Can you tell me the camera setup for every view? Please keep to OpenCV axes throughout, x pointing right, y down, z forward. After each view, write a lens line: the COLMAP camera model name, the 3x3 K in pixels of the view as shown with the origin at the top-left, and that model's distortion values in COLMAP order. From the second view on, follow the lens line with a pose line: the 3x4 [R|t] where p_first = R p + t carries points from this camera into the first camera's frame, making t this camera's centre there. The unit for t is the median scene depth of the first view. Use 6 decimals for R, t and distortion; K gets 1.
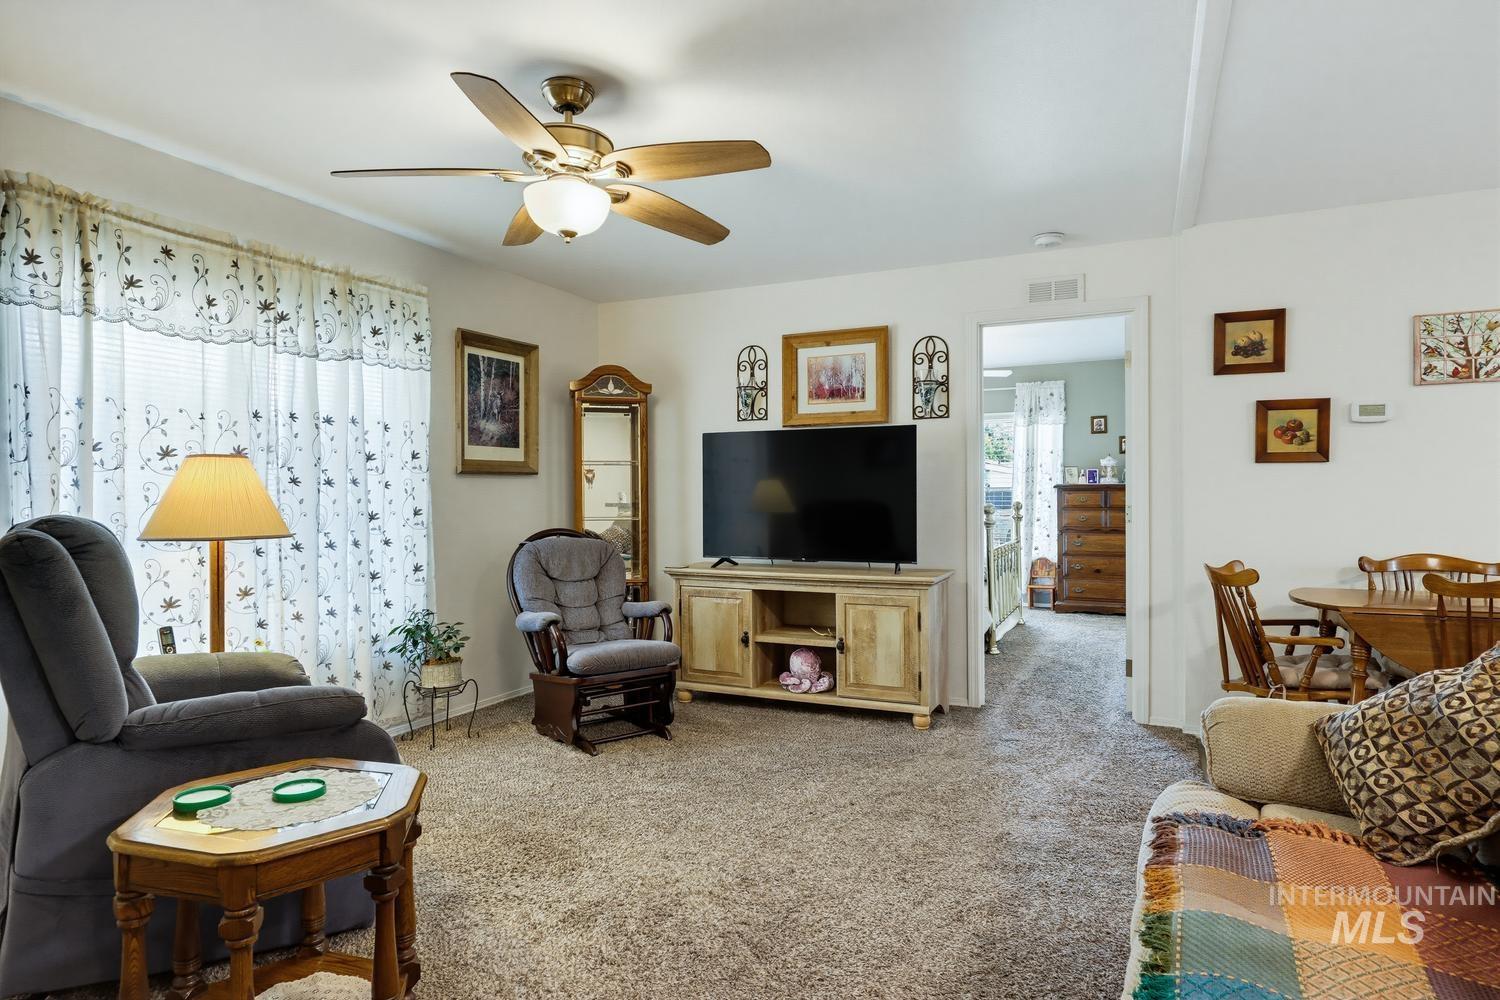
lens RADIAL K [[854.1, 0, 755.7], [0, 854.1, 498.3], [0, 0, 1]] dist [0.003985, -0.001488]
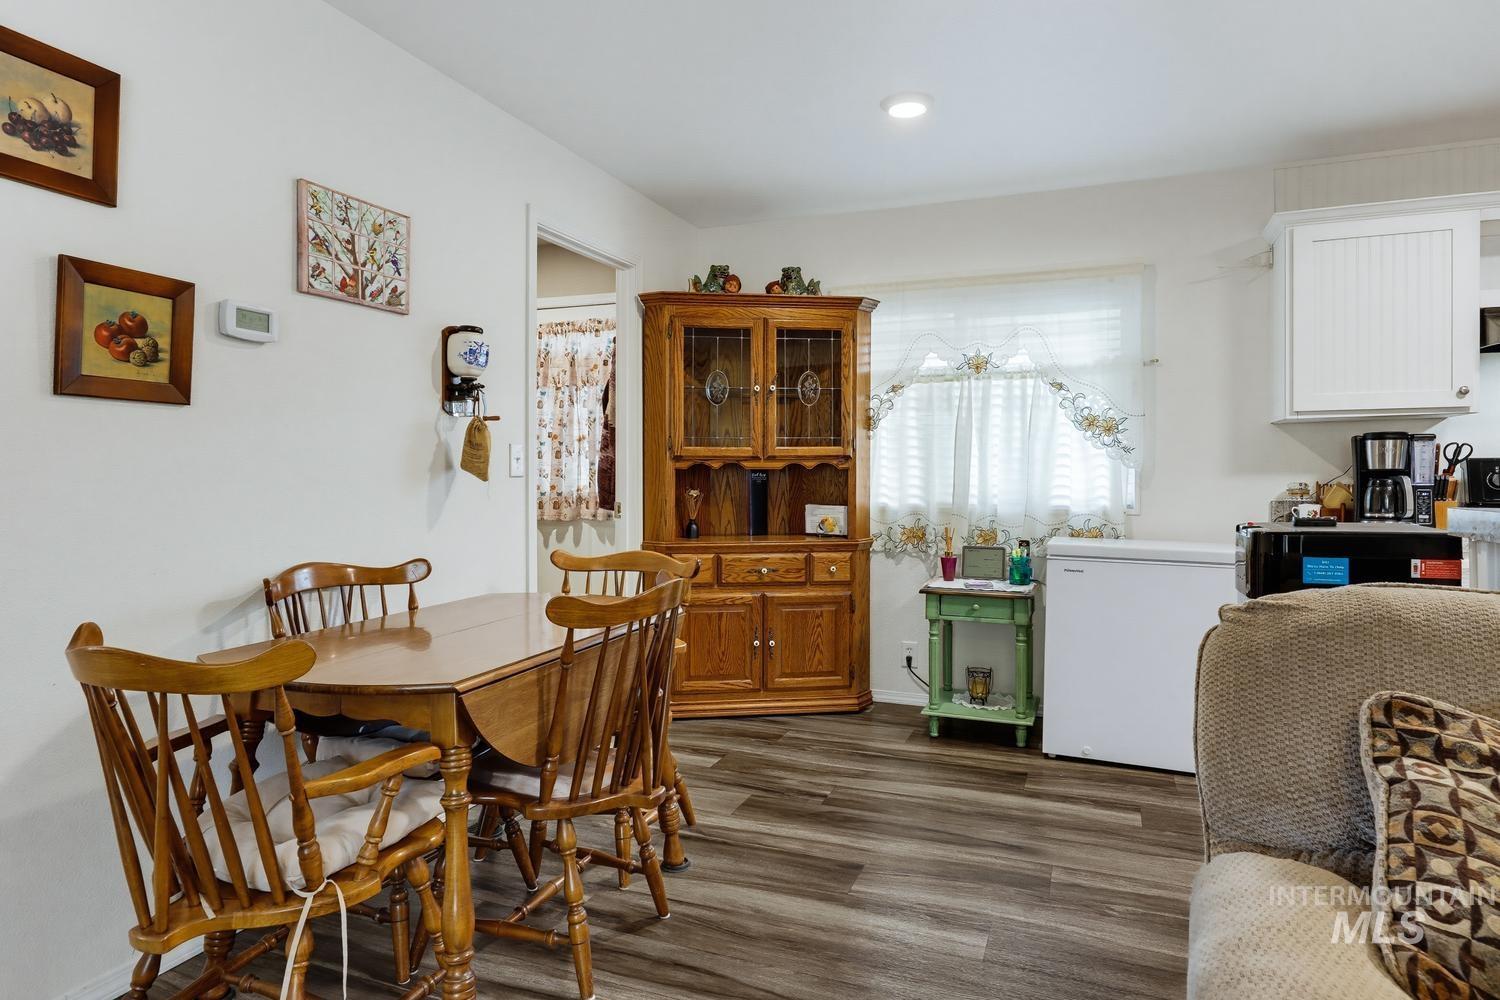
lens RADIAL K [[889.7, 0, 739.4], [0, 889.7, 477.6], [0, 0, 1]] dist [0.003892, -0.001948]
pose [[-0.045786, -0.001627, 0.998950, 0.103123], [0.002864, 0.999994, 0.001760, 0.001633], [-0.998947, 0.002942, -0.045781, 0.640726]]
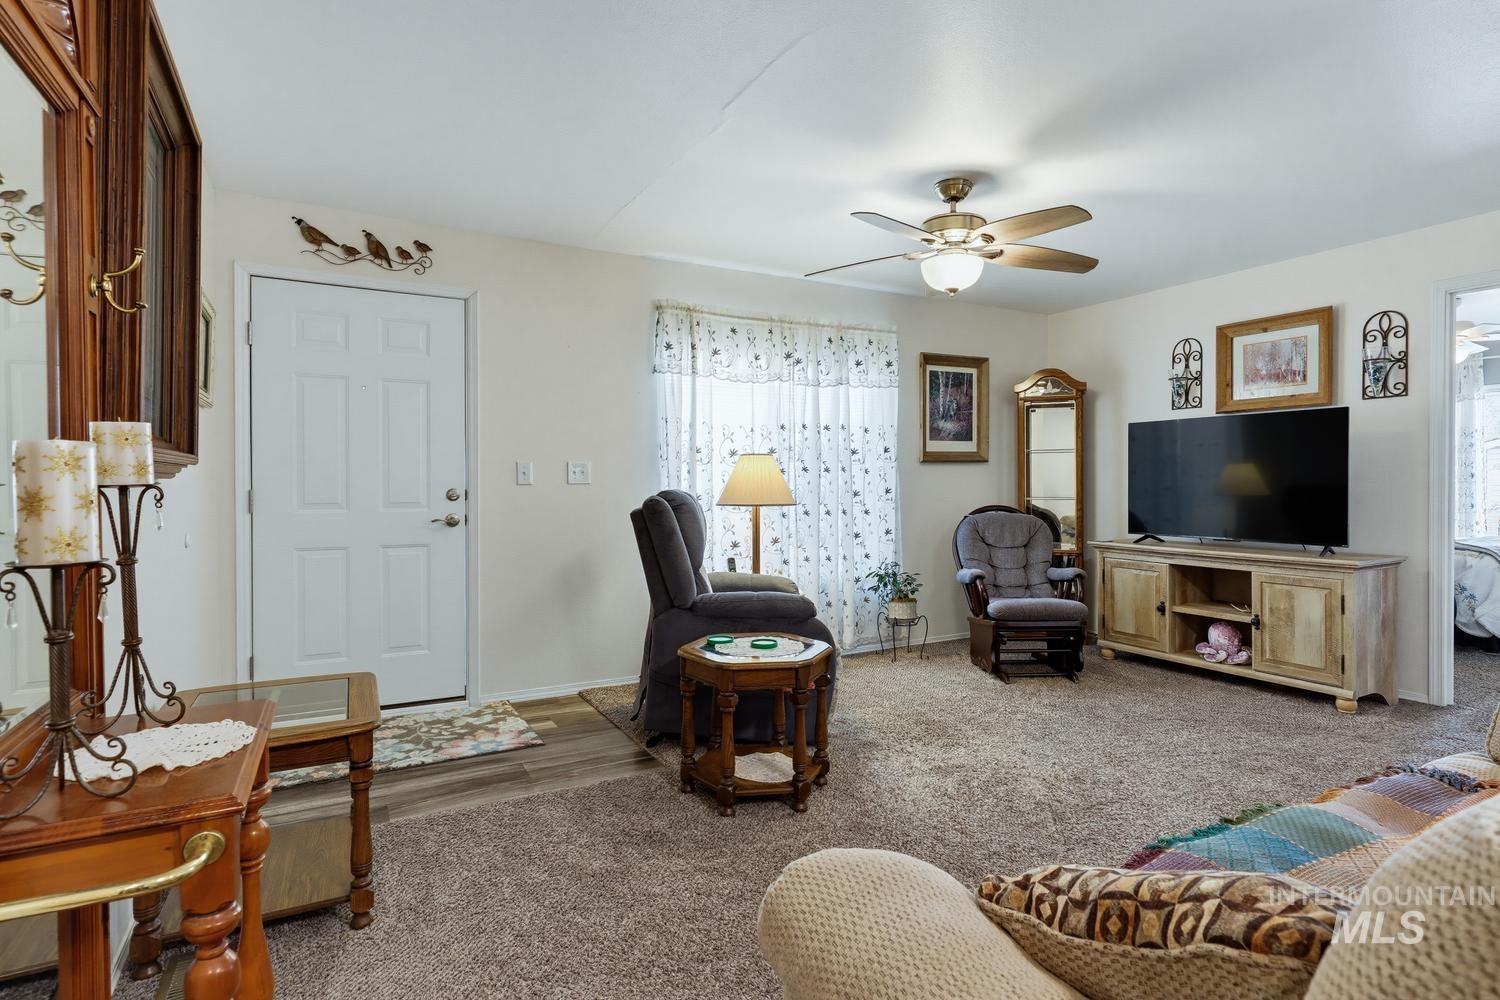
lens RADIAL K [[781.3, 0, 761.9], [0, 781.3, 491.3], [0, 0, 1]] dist [0.002960, -0.000404]
pose [[0.808039, 0.008224, -0.589072, 0.181007], [-0.001092, 0.999922, 0.012462, 0.001298], [0.589129, -0.009426, 0.807984, -0.136496]]
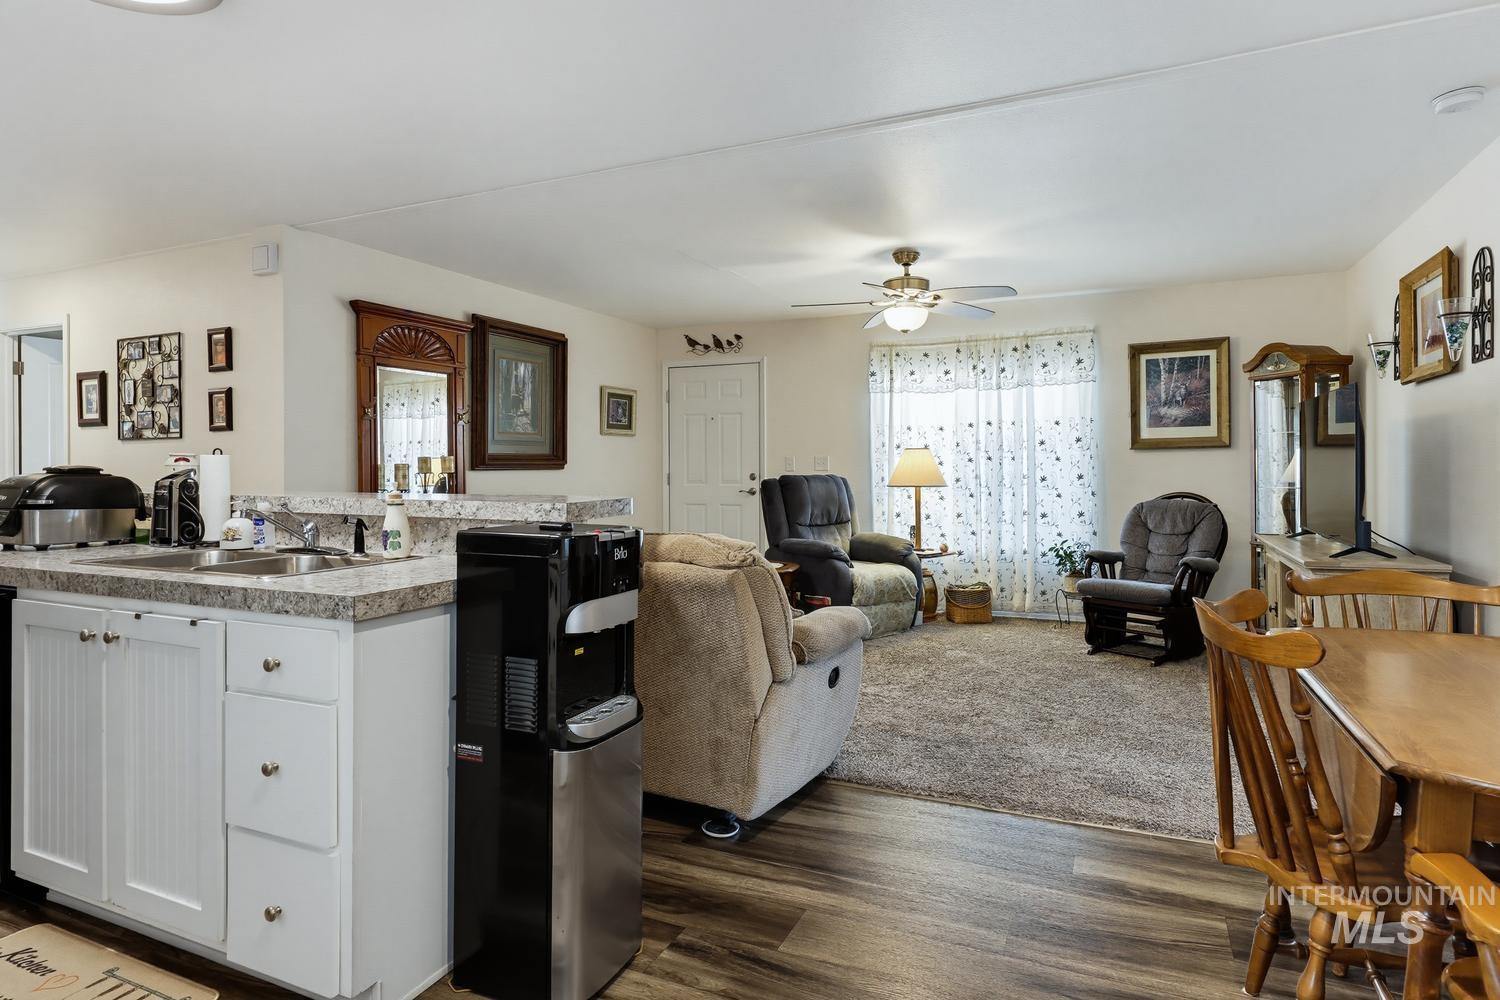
lens RADIAL K [[794.4, 0, 778.8], [0, 794.4, 472.8], [0, 0, 1]] dist [0.002963, -0.000090]
pose [[0.019028, 0.011184, -0.999756, 0.999853], [0.004029, 0.999928, 0.011262, -0.008640], [0.999811, -0.004243, 0.018982, 0.437966]]
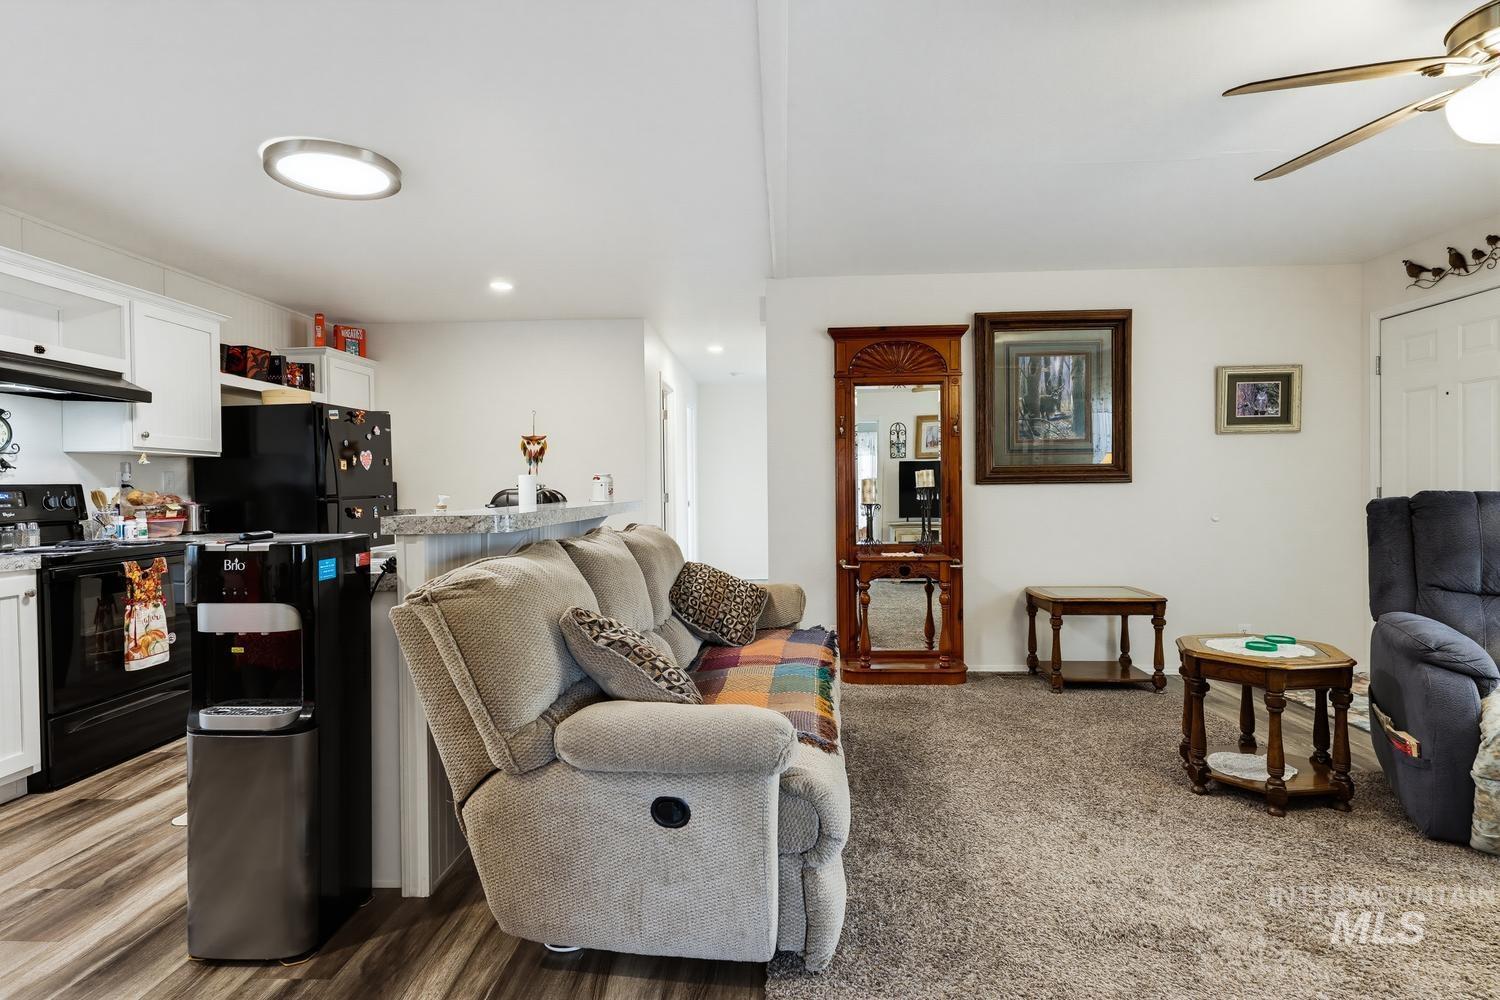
lens RADIAL K [[767.0, 0, 756.6], [0, 767.0, 497.8], [0, 0, 1]] dist [0.003142, -0.000998]
pose [[-0.923841, 0.017378, -0.382383, 0.445195], [0.013149, 0.999820, 0.013670, -0.000378], [0.382552, 0.007600, -0.923903, 0.889005]]
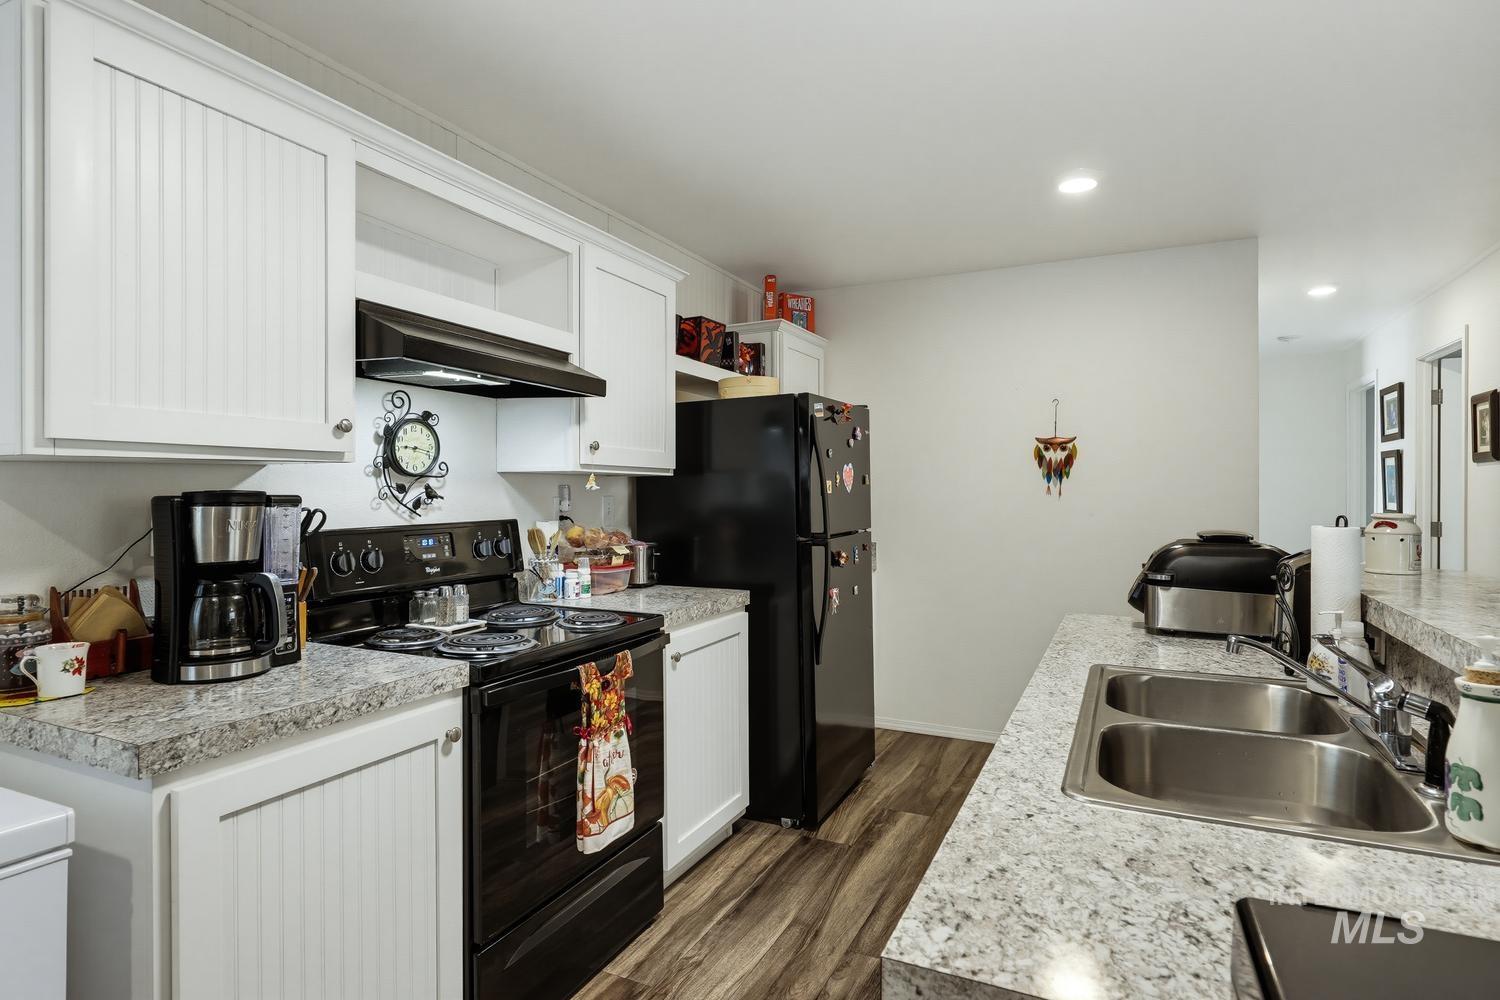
lens RADIAL K [[799.0, 0, 749.7], [0, 799.0, 494.4], [0, 0, 1]] dist [0.000978, -0.001202]
pose [[-0.999747, 0.003178, 0.022267, 0.629932], [0.003205, 0.999994, 0.001211, -0.034592], [-0.022263, 0.001282, -0.999751, 0.393142]]
